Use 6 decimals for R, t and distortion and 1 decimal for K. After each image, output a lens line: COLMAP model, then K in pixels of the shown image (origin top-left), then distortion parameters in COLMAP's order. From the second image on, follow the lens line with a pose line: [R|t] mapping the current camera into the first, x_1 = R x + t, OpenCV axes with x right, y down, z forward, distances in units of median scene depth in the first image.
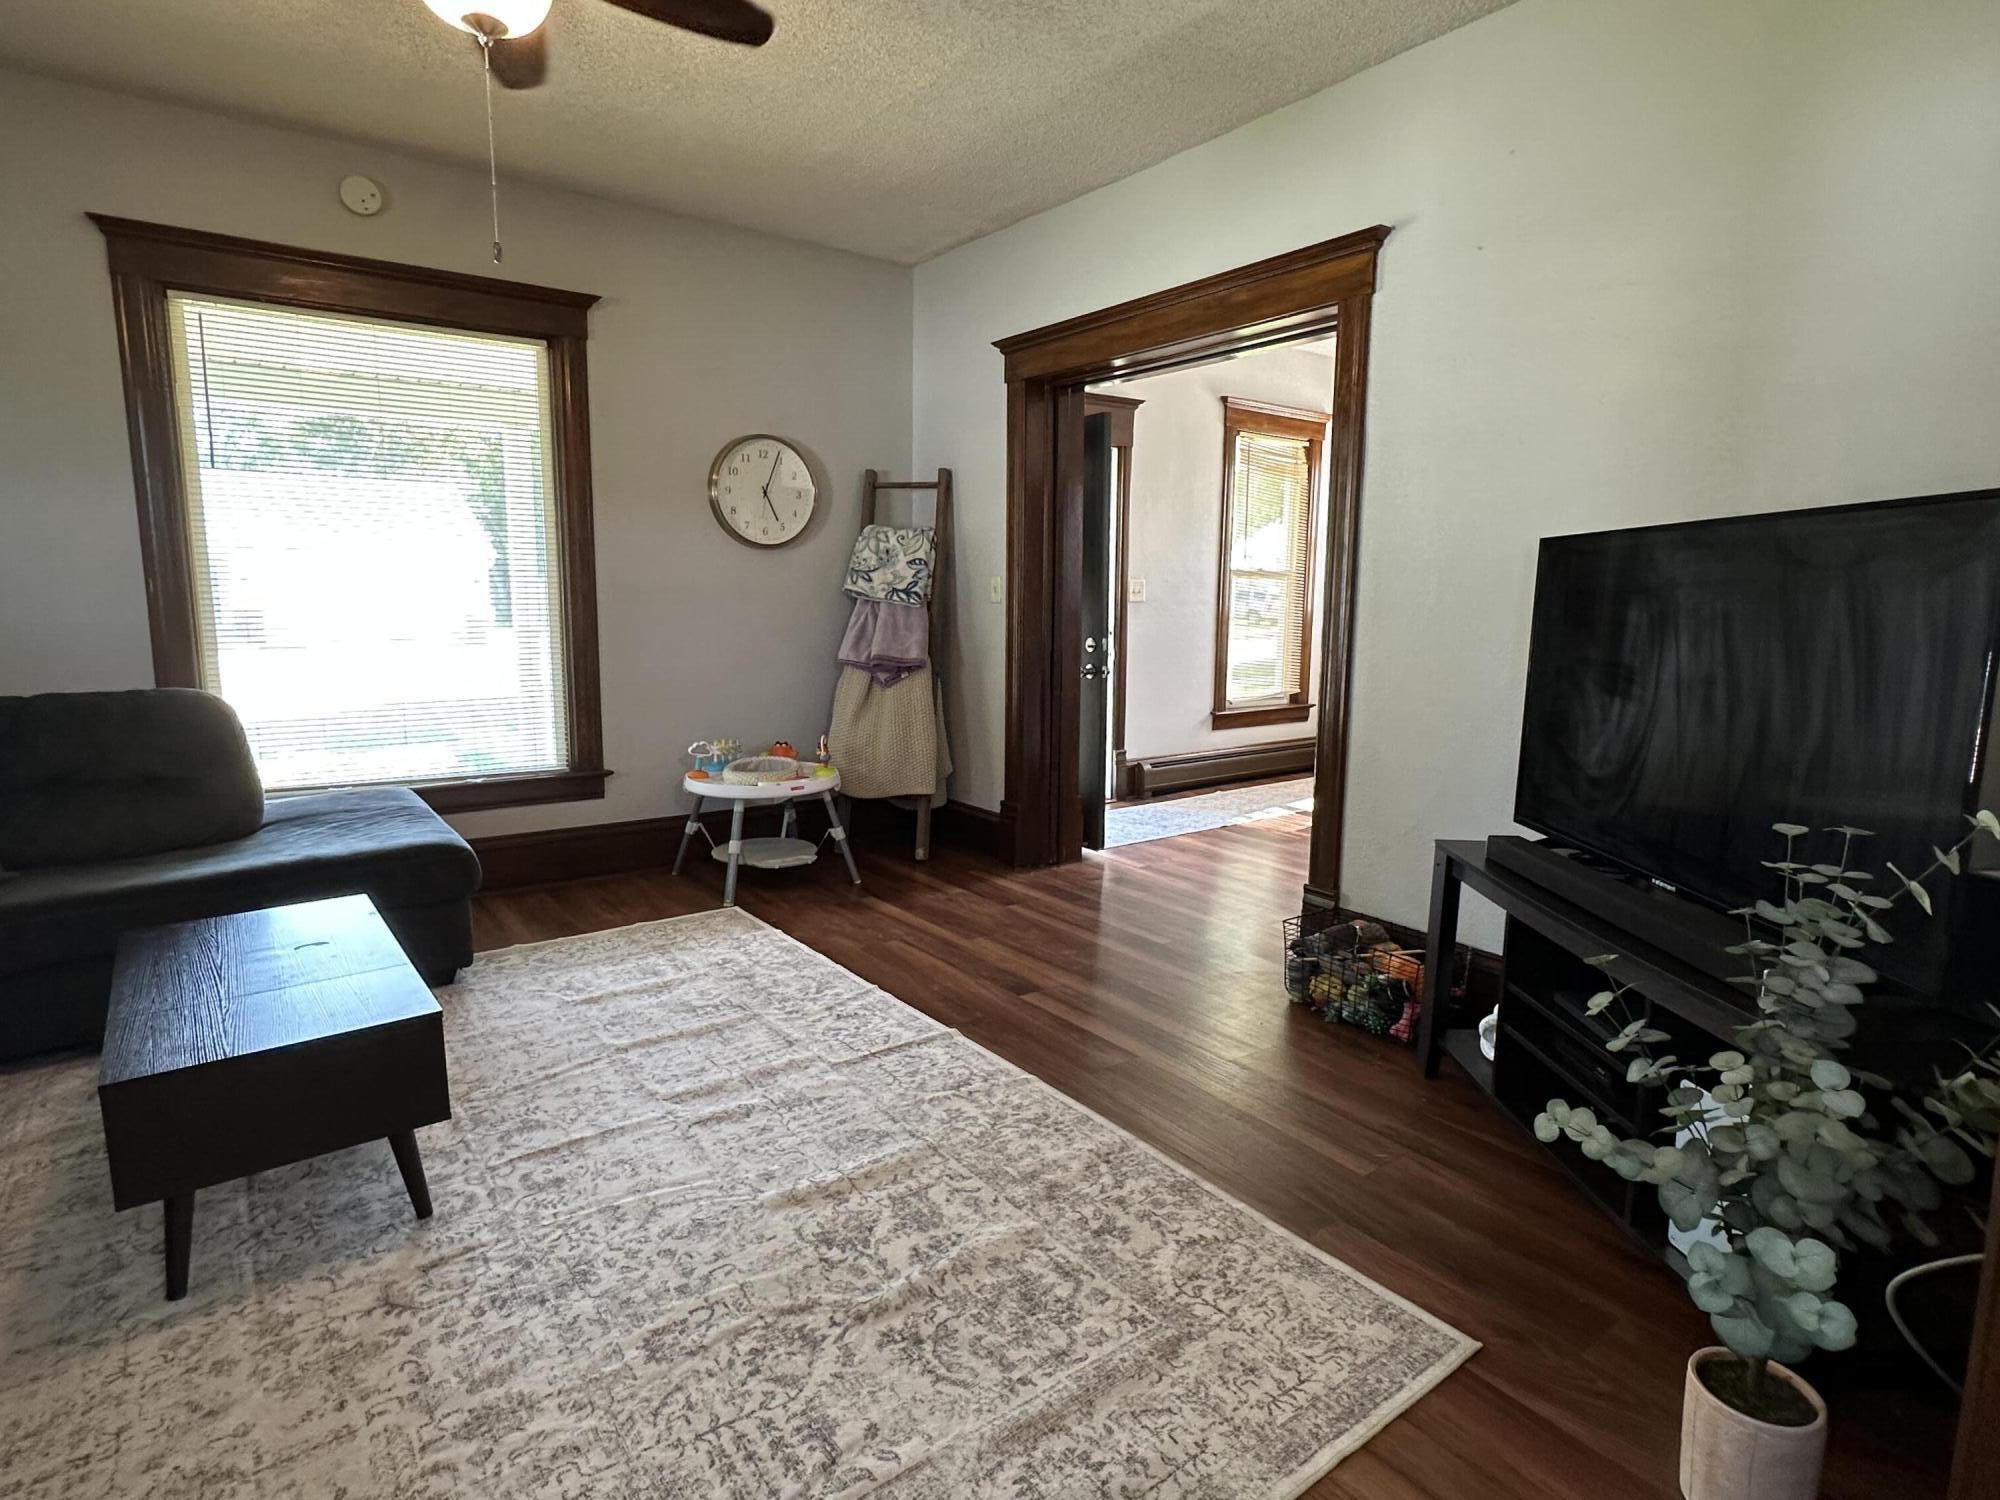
lens RADIAL K [[1057.2, 0, 1001.0], [0, 1057.2, 750.4], [0, 0, 1]] dist [-0.004467, 0.002709]
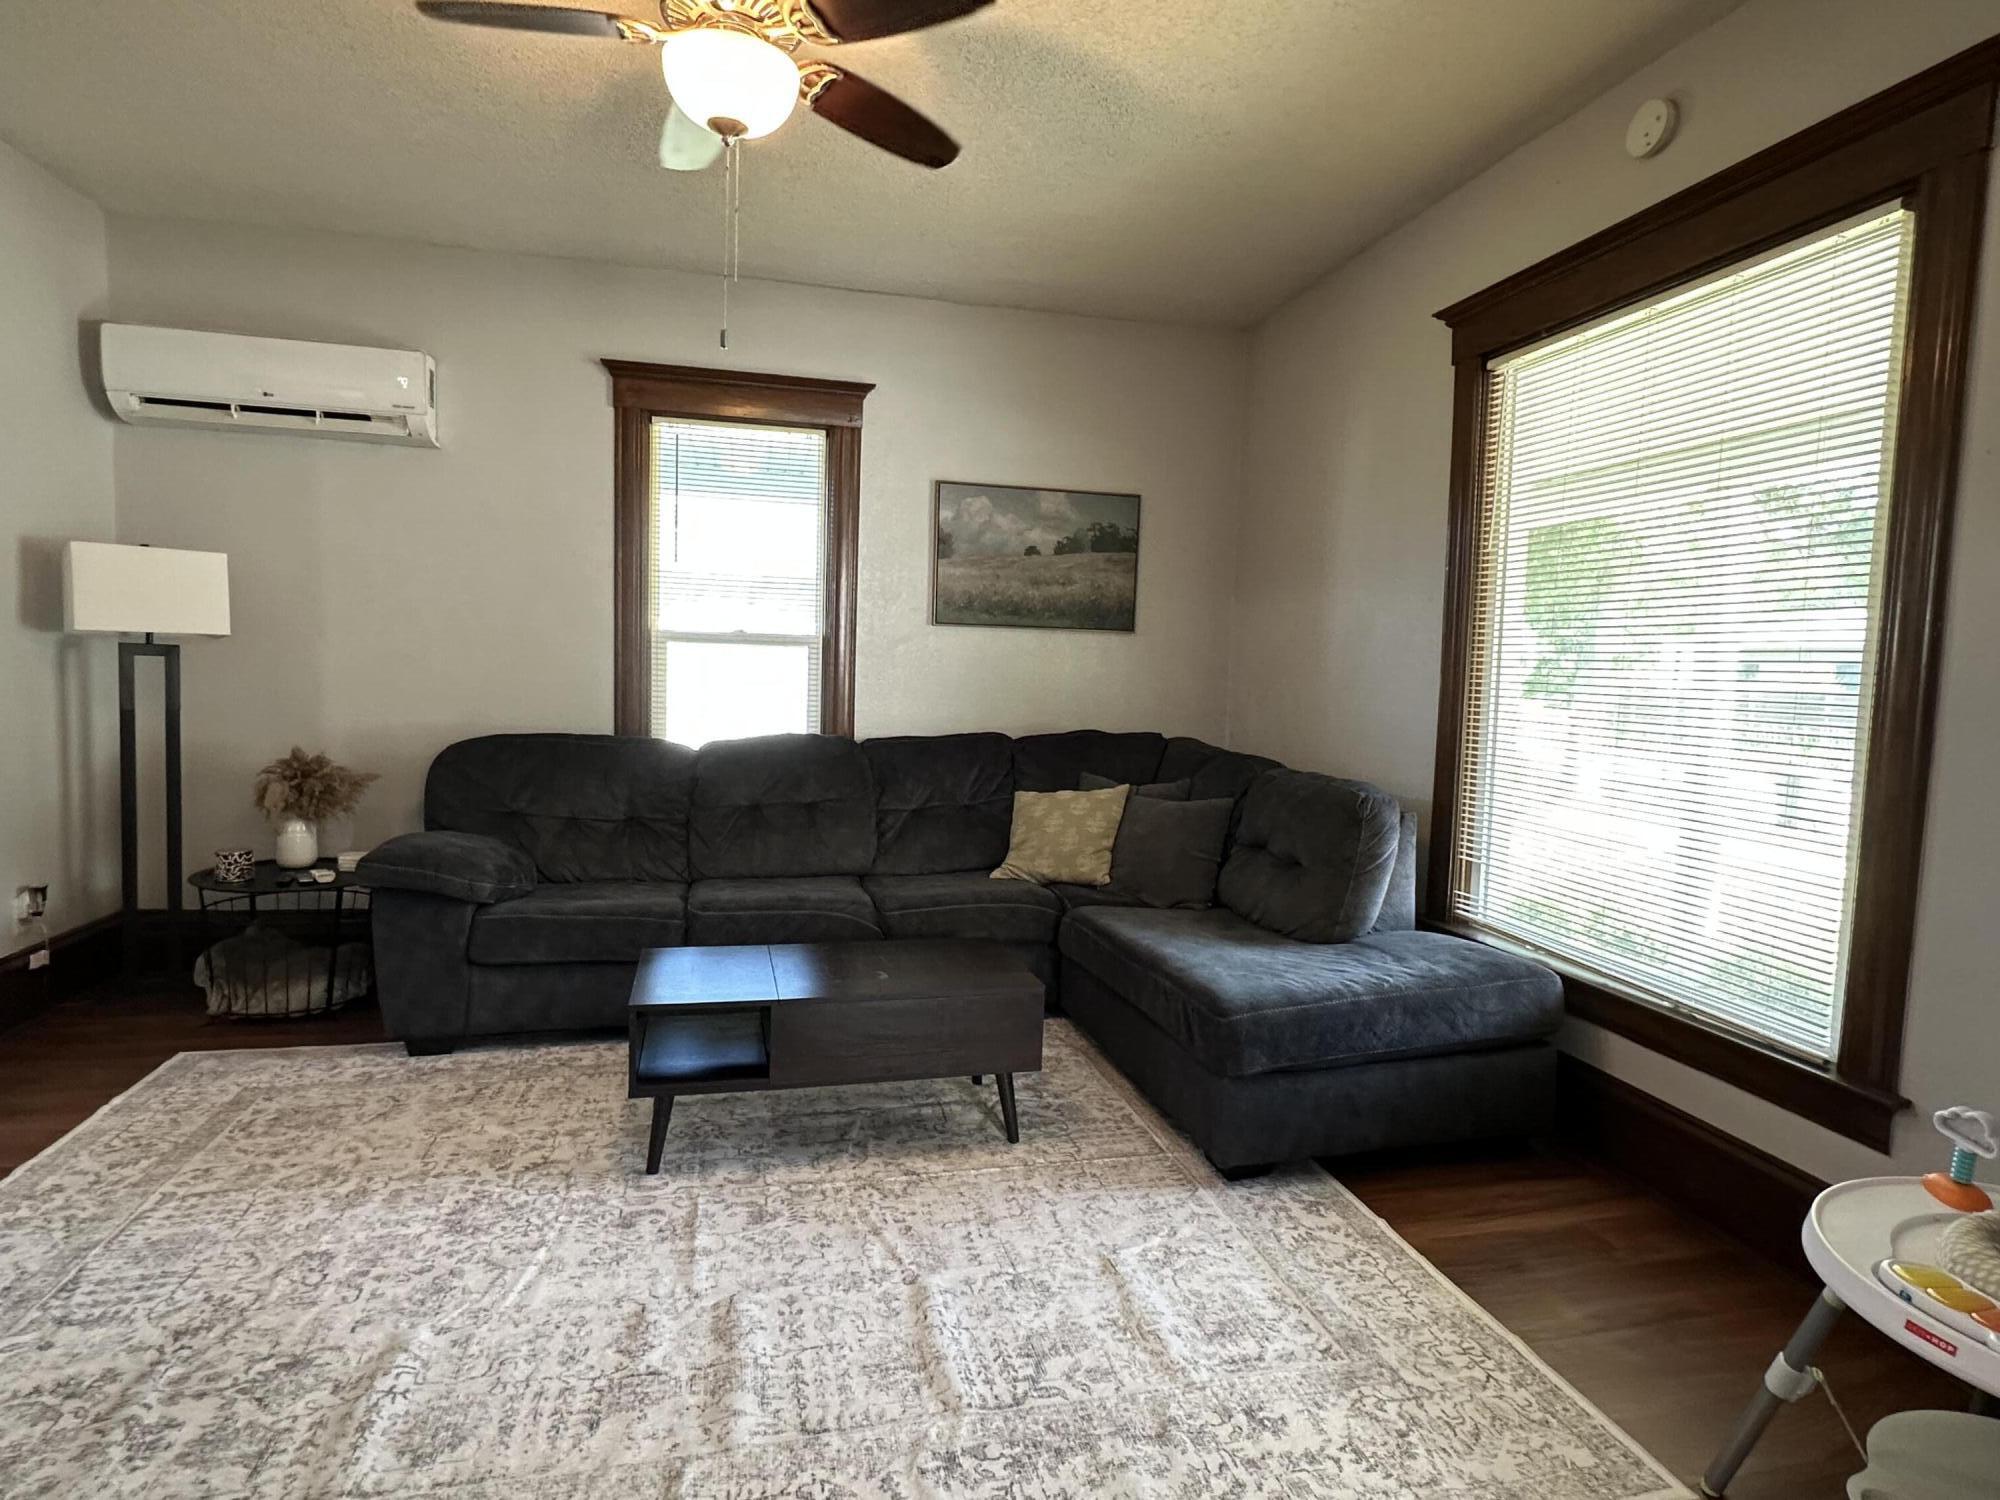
lens RADIAL K [[1057.2, 0, 1004.1], [0, 1057.2, 742.3], [0, 0, 1]] dist [-0.004467, 0.002709]
pose [[-0.387206, 0.053219, -0.920456, 0.338129], [-0.167390, 0.977684, 0.126943, -0.230760], [0.906671, 0.203228, -0.369657, 1.486573]]
